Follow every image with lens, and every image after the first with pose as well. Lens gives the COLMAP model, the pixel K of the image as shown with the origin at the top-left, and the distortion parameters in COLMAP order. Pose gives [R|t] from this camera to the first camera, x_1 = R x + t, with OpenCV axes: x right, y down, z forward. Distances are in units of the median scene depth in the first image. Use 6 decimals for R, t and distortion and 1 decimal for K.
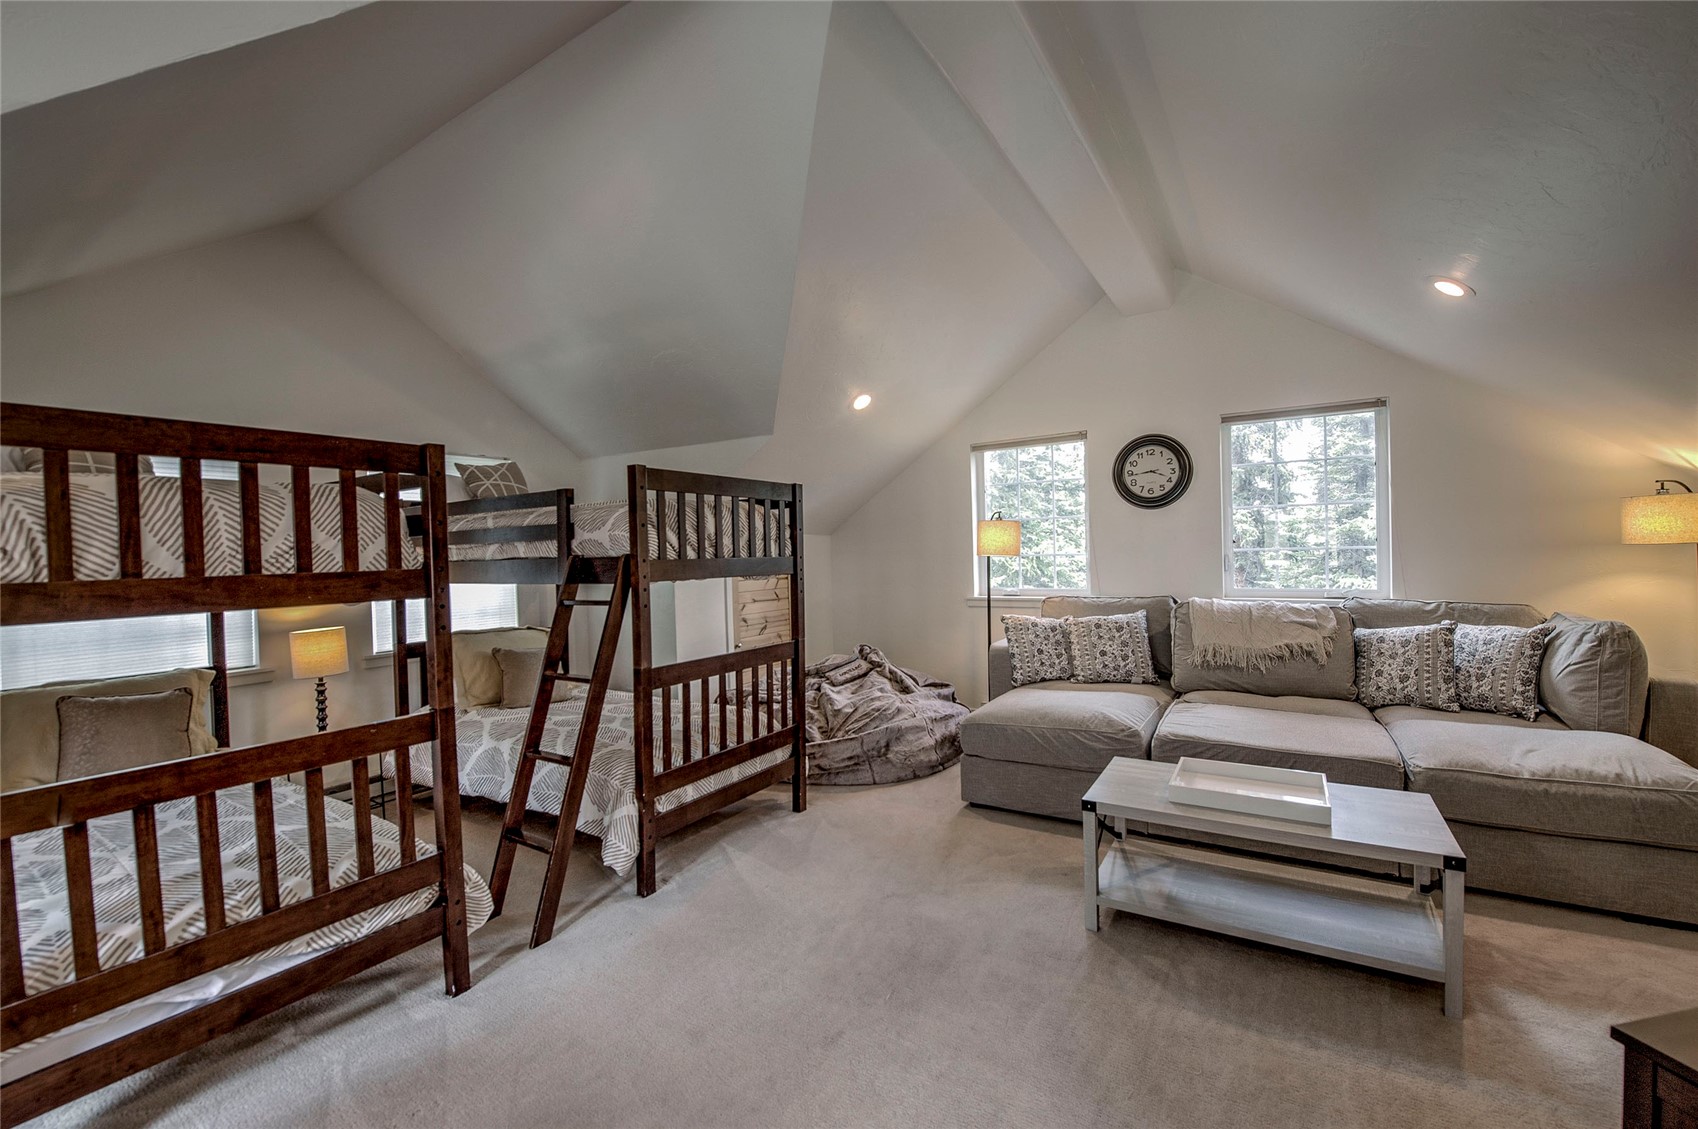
lens RADIAL K [[703.5, 0, 849.0], [0, 703.5, 564.5], [0, 0, 1]] dist [-0.021921, -0.000274]
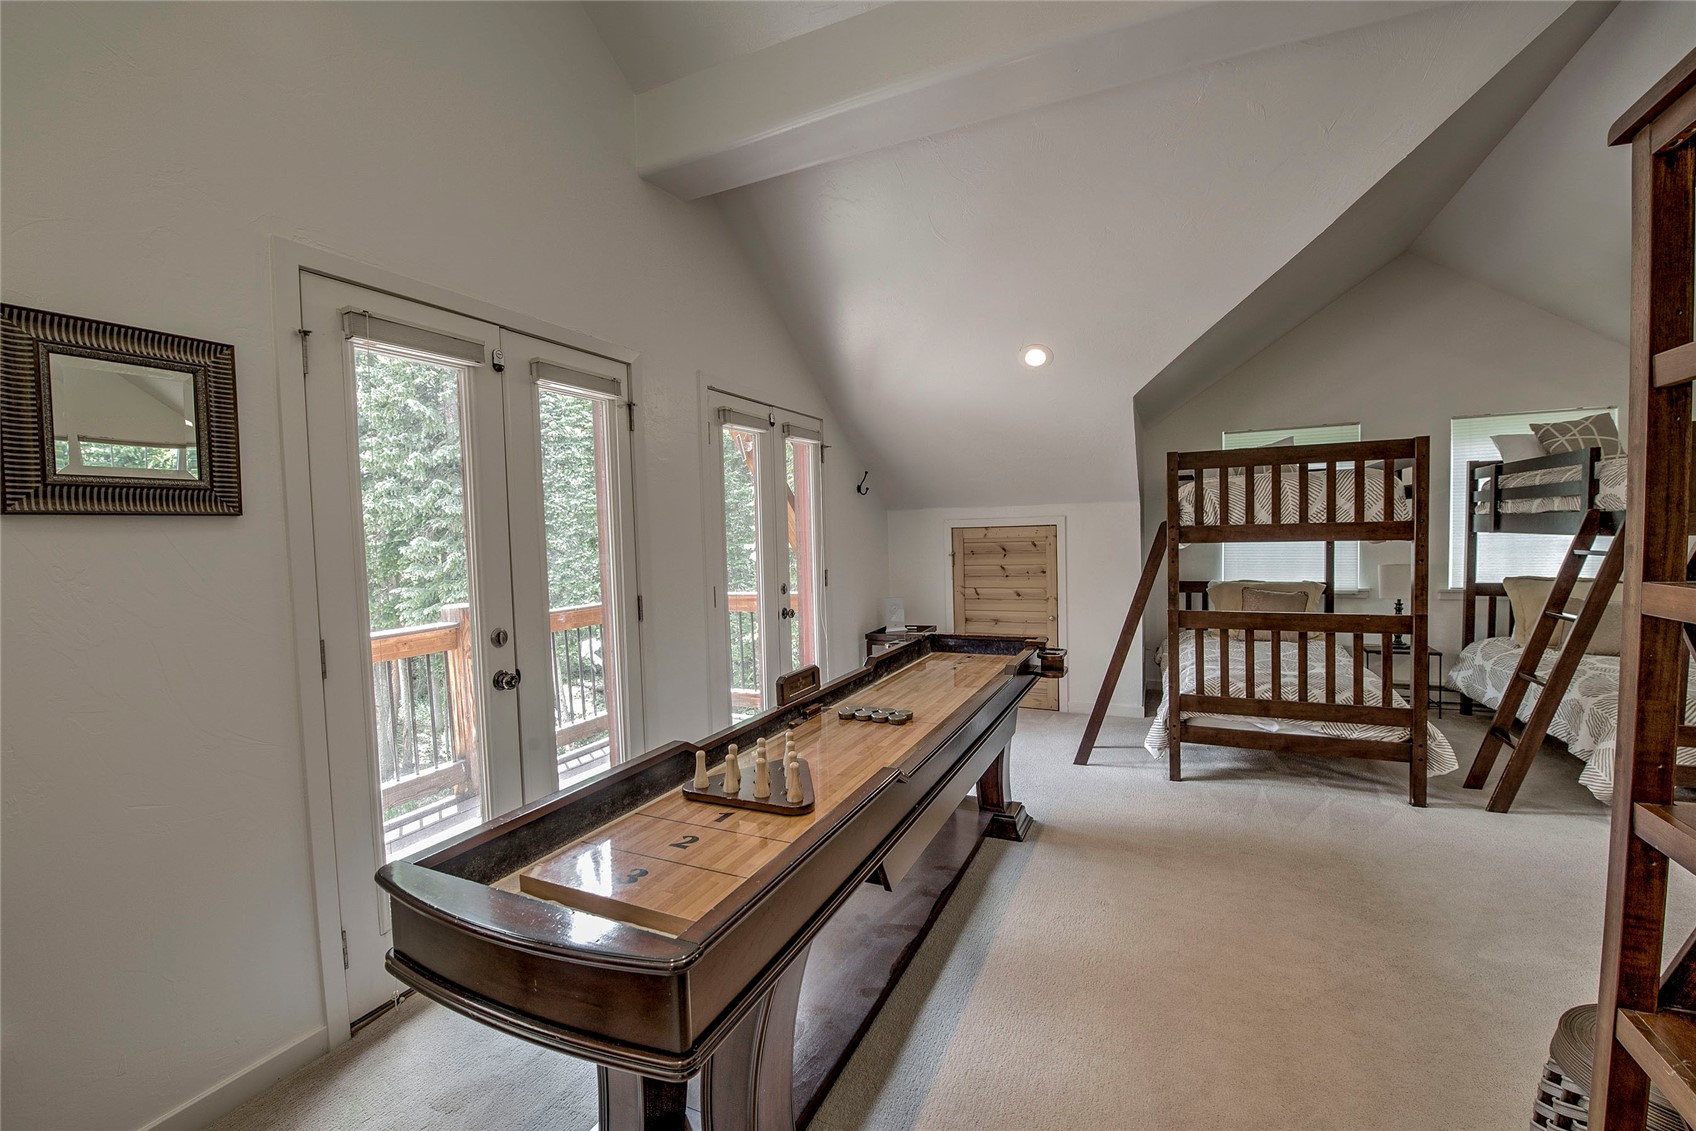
lens RADIAL K [[703.4, 0, 848.0], [0, 703.4, 565.5], [0, 0, 1]] dist [-0.018697, -0.000713]
pose [[0.134137, 0.069080, -0.988552, 0.409865], [0.005496, 0.997500, 0.070451, -0.005334], [0.990948, -0.014884, 0.133422, -0.232993]]
